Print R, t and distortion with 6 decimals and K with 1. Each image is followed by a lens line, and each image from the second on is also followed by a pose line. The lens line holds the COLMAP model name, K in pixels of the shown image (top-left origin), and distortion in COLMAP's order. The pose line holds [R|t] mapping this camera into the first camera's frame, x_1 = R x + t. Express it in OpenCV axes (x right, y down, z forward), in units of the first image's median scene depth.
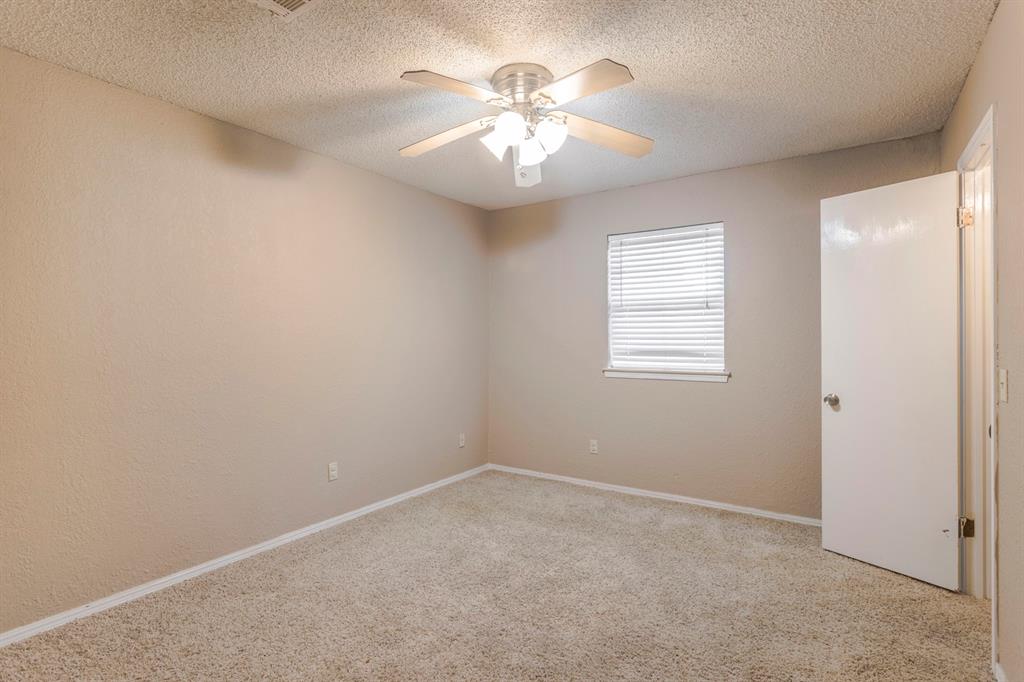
lens RADIAL K [[541.9, 0, 512.0], [0, 541.9, 341.0], [0, 0, 1]] dist [0.000354, 0.000118]
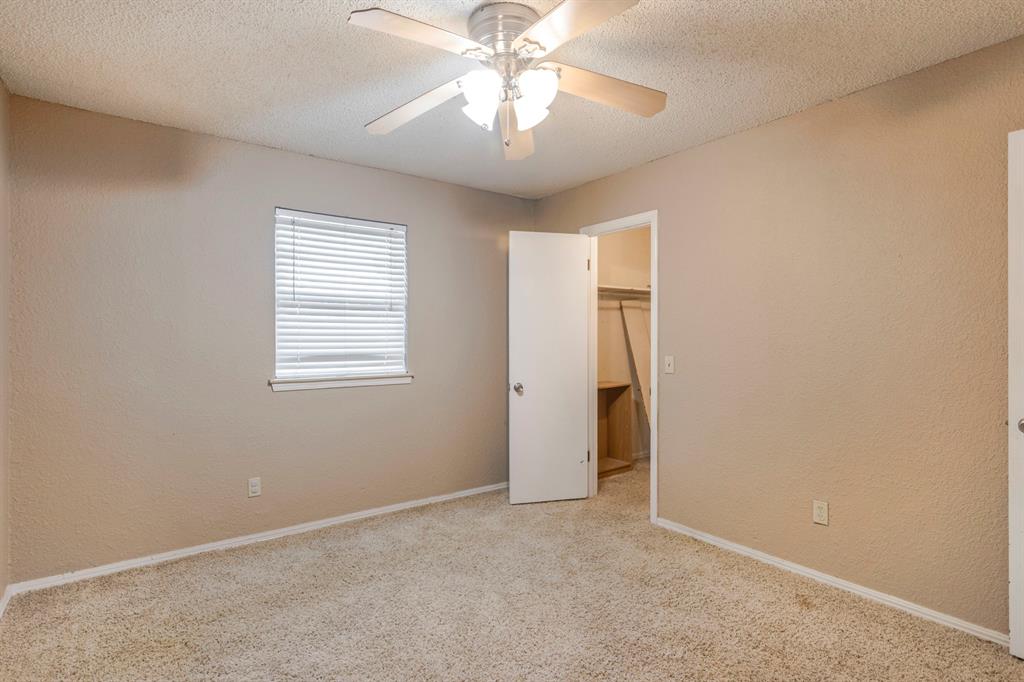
lens RADIAL K [[552.0, 0, 512.0], [0, 552.0, 341.0], [0, 0, 1]] dist [-0.001408, -0.000083]
pose [[0.260107, -0.004192, 0.965571, -0.552594], [0.005476, 0.999981, 0.002866, -0.005656], [-0.965564, 0.004543, 0.260125, 0.531196]]
